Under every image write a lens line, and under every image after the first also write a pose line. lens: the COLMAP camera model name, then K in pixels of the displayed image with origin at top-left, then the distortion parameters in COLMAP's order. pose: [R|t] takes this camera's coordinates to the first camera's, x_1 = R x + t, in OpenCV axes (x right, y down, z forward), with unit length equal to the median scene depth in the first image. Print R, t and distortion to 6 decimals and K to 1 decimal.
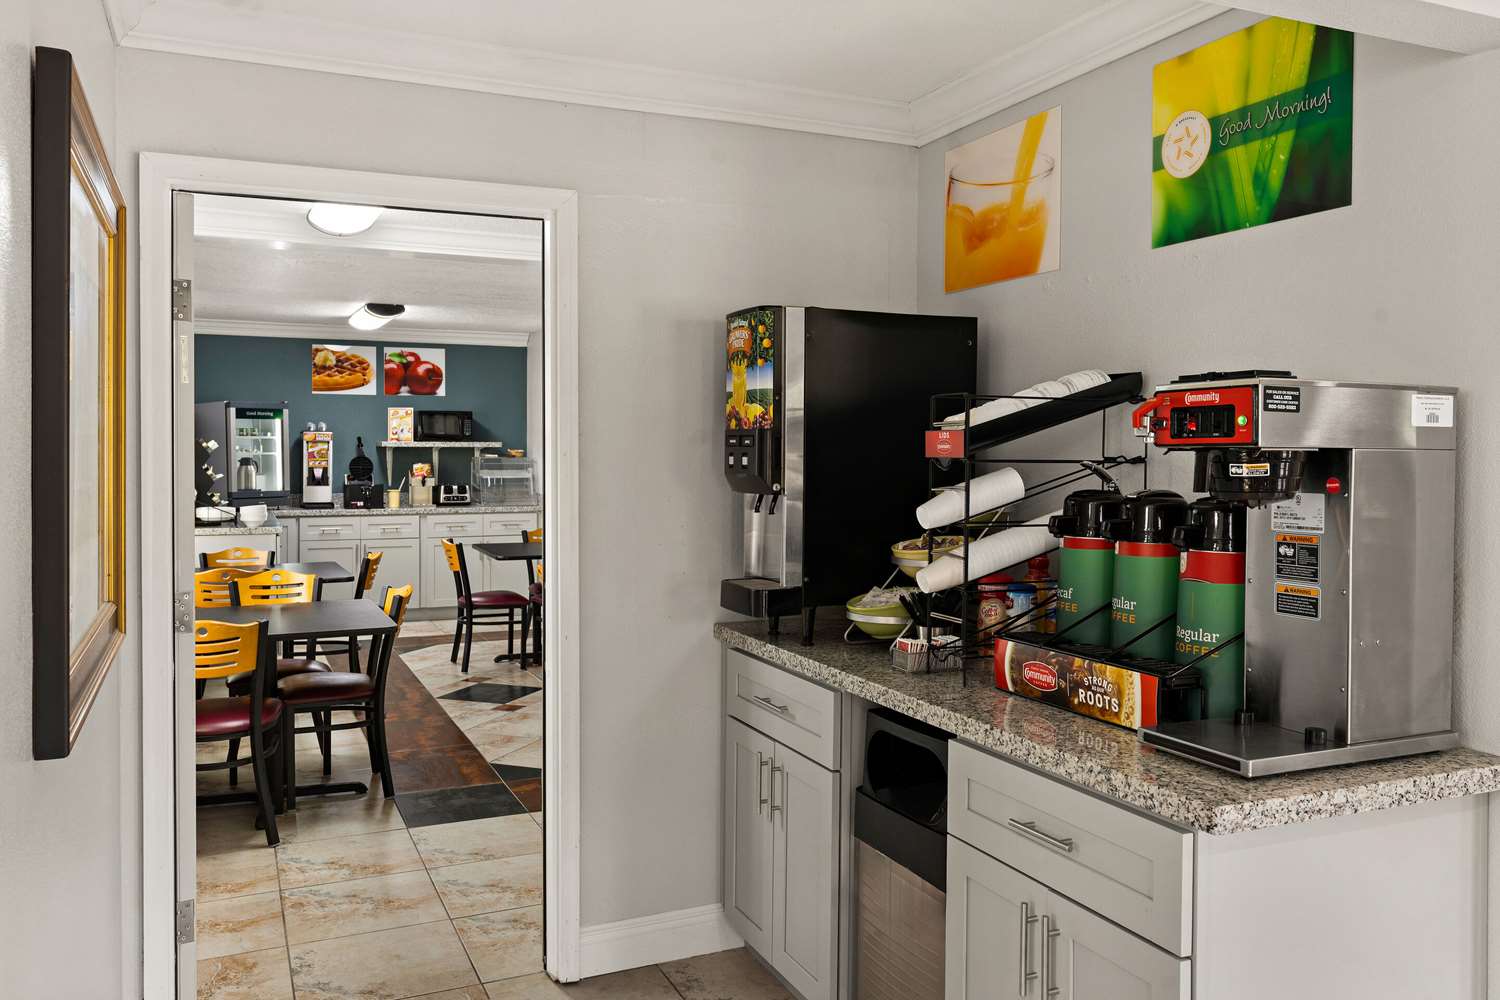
lens RADIAL K [[1200.9, 0, 750.0], [0, 1200.9, 500.0], [0, 0, 1]] dist [-0.003578, -0.001088]
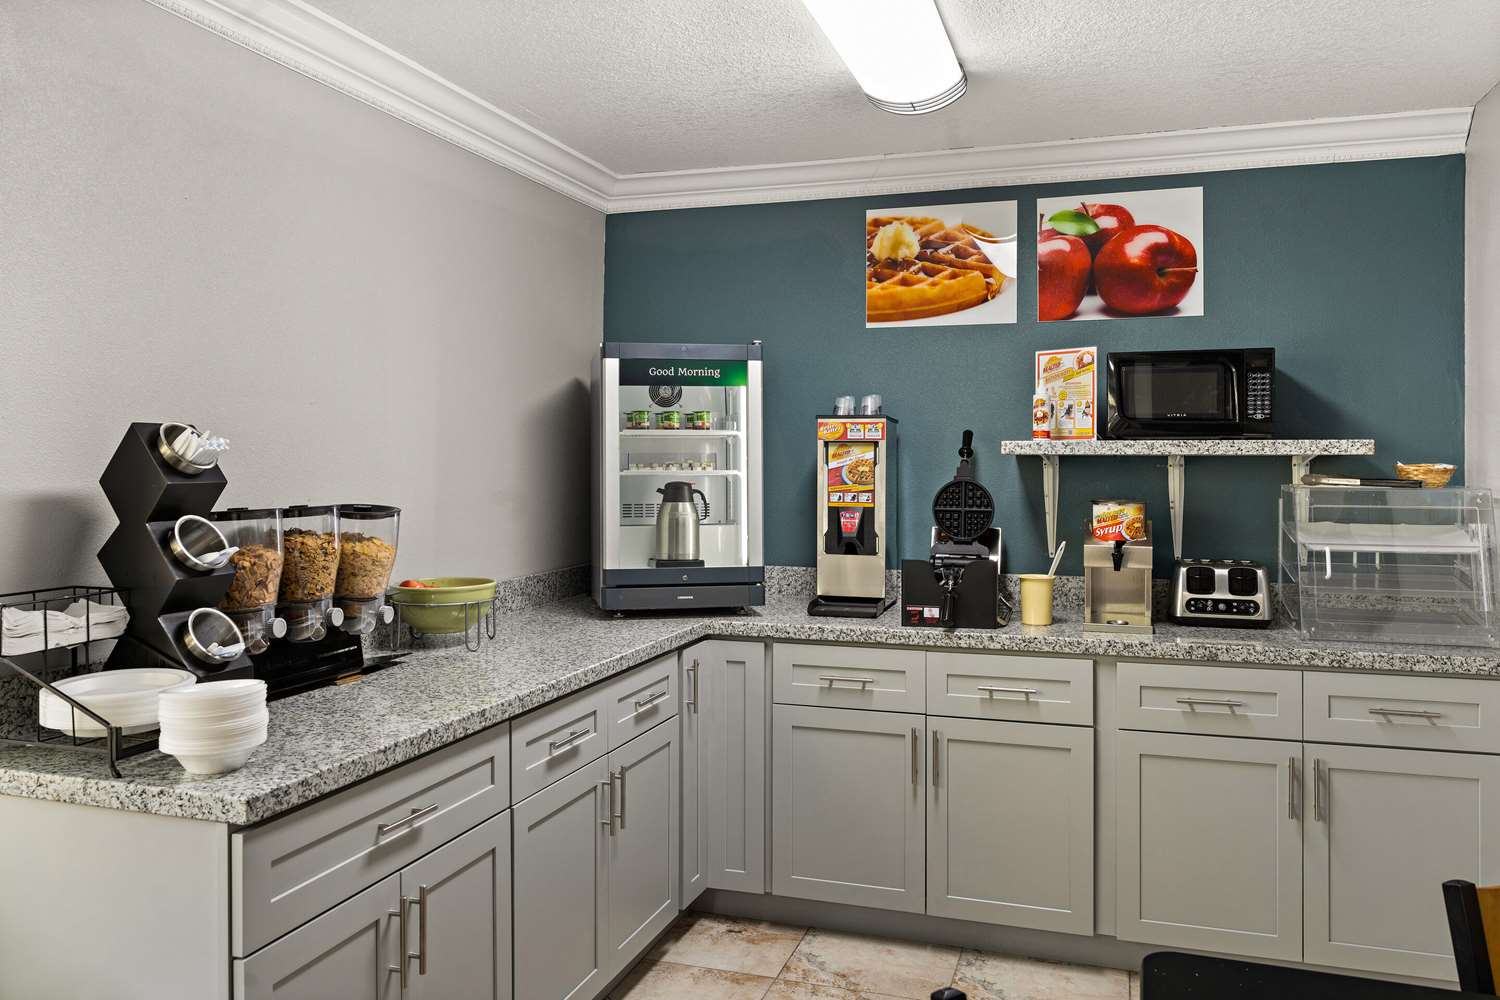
lens RADIAL K [[1133.6, 0, 749.9], [0, 1133.6, 449.5], [0, 0, 1]] dist [-0.001289, 0.000439]
pose [[0.738677, -0.008586, -0.674005, -0.129070], [-0.027812, 0.998679, -0.043202, -0.028483], [0.673485, 0.050658, 0.737463, 0.680624]]
